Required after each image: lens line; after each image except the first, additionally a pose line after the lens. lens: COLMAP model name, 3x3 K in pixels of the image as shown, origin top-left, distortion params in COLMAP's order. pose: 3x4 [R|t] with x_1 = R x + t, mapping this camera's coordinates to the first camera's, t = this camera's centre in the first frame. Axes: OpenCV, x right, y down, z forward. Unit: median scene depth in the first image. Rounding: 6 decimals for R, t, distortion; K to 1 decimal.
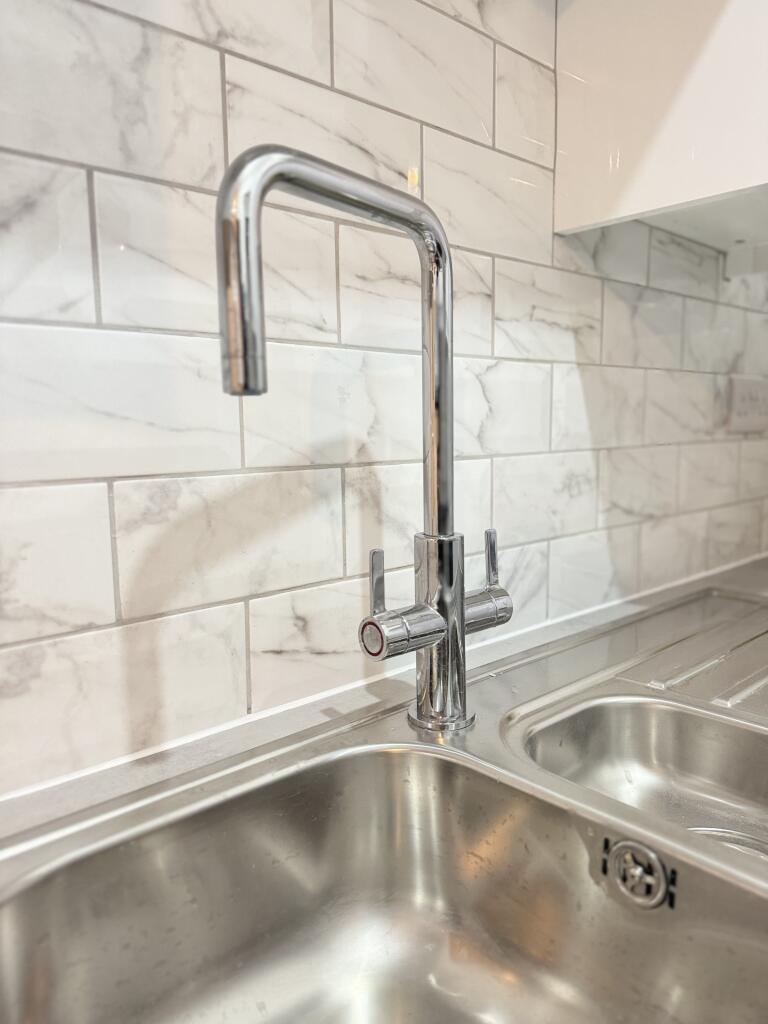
lens RADIAL K [[732.3, 0, 391.2], [0, 732.3, 512.7], [0, 0, 1]] dist [0.027808, -0.003129]
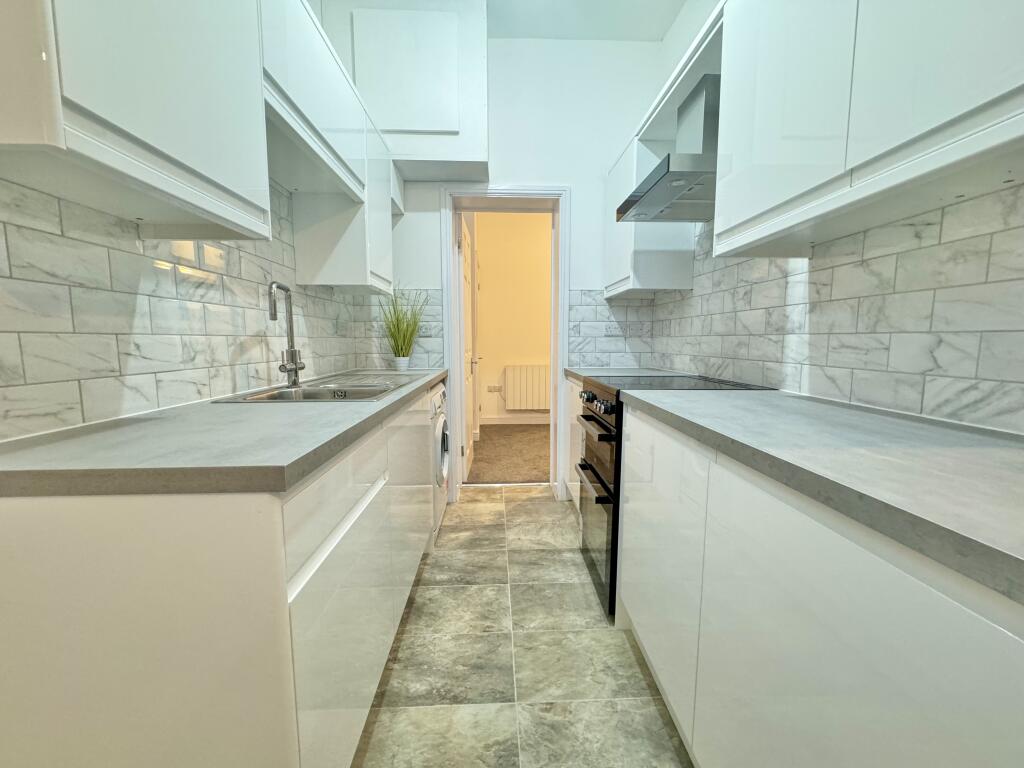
lens RADIAL K [[406.2, 0, 513.6], [0, 406.2, 383.9], [0, 0, 1]] dist [-0.000861, -0.000292]
pose [[0.637048, -0.070648, 0.767580, -1.030538], [0.089625, 0.995826, 0.017271, 0.325861], [-0.765596, 0.057792, 0.640721, -1.780893]]
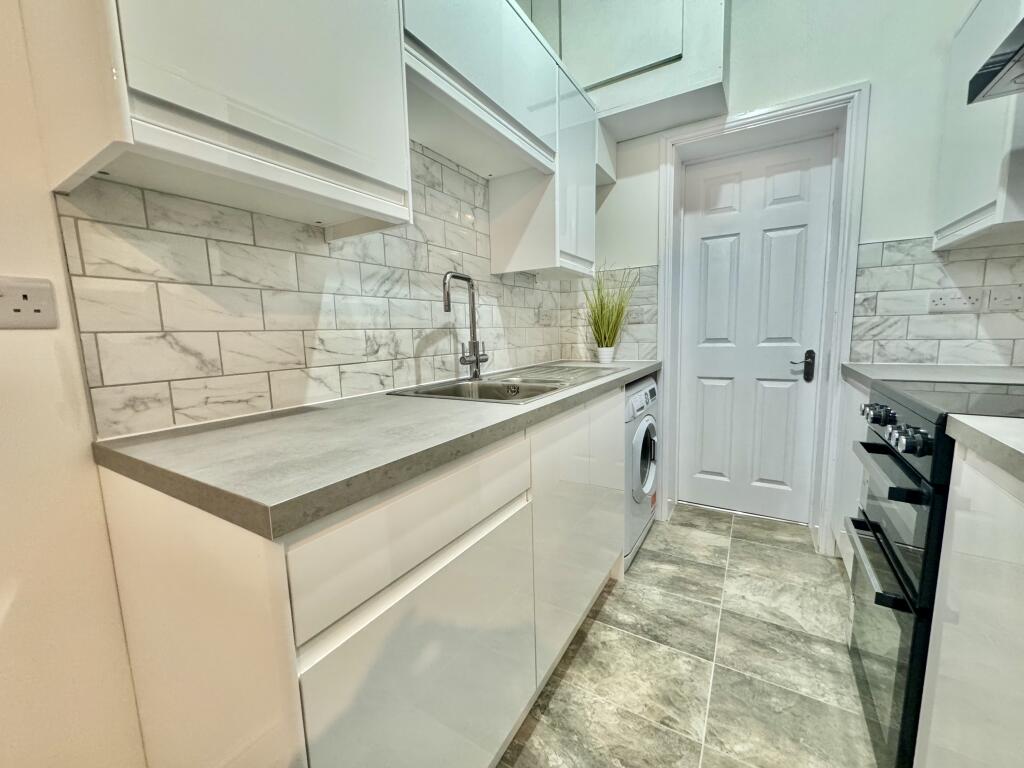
lens RADIAL K [[406.2, 0, 513.2], [0, 406.2, 383.7], [0, 0, 1]] dist [-0.000861, -0.000292]
pose [[0.957338, -0.050265, 0.284566, -0.431592], [0.051046, 0.998685, 0.004674, 0.290852], [-0.284427, 0.010051, 0.958645, -1.542238]]
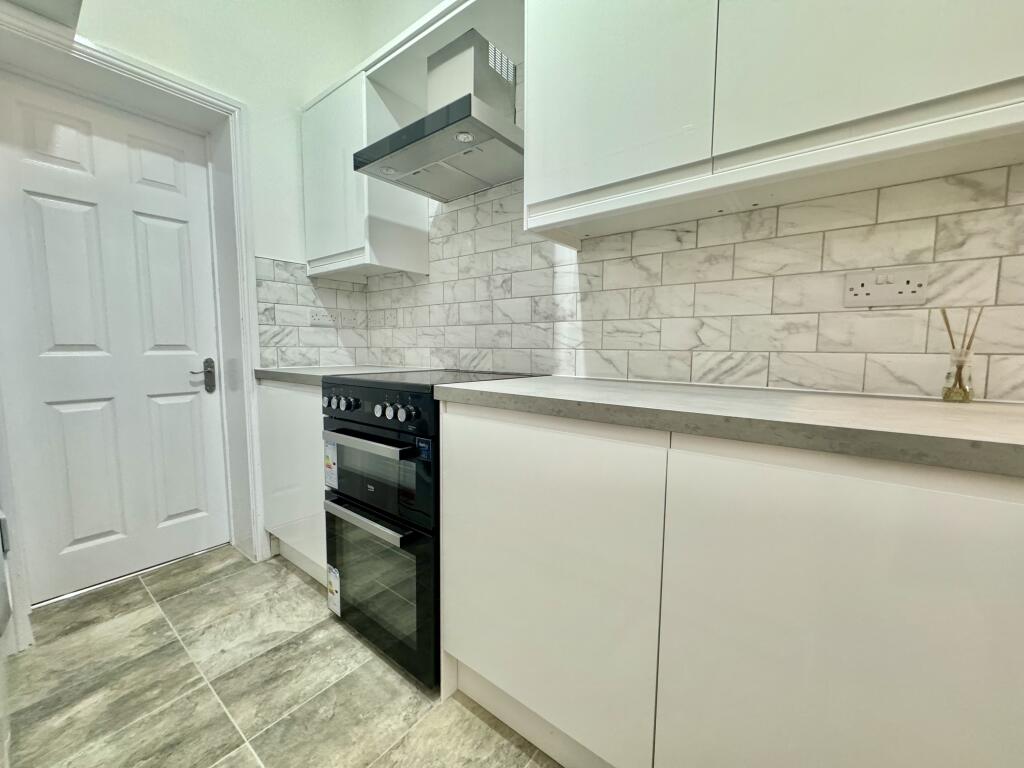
lens RADIAL K [[406.2, 0, 511.2], [0, 406.2, 383.4], [0, 0, 1]] dist [-0.000861, -0.000292]
pose [[-0.173811, -0.077489, 0.981726, -0.617692], [0.120661, 0.987712, 0.099324, 0.313479], [-0.977359, 0.135720, -0.162325, -0.776001]]
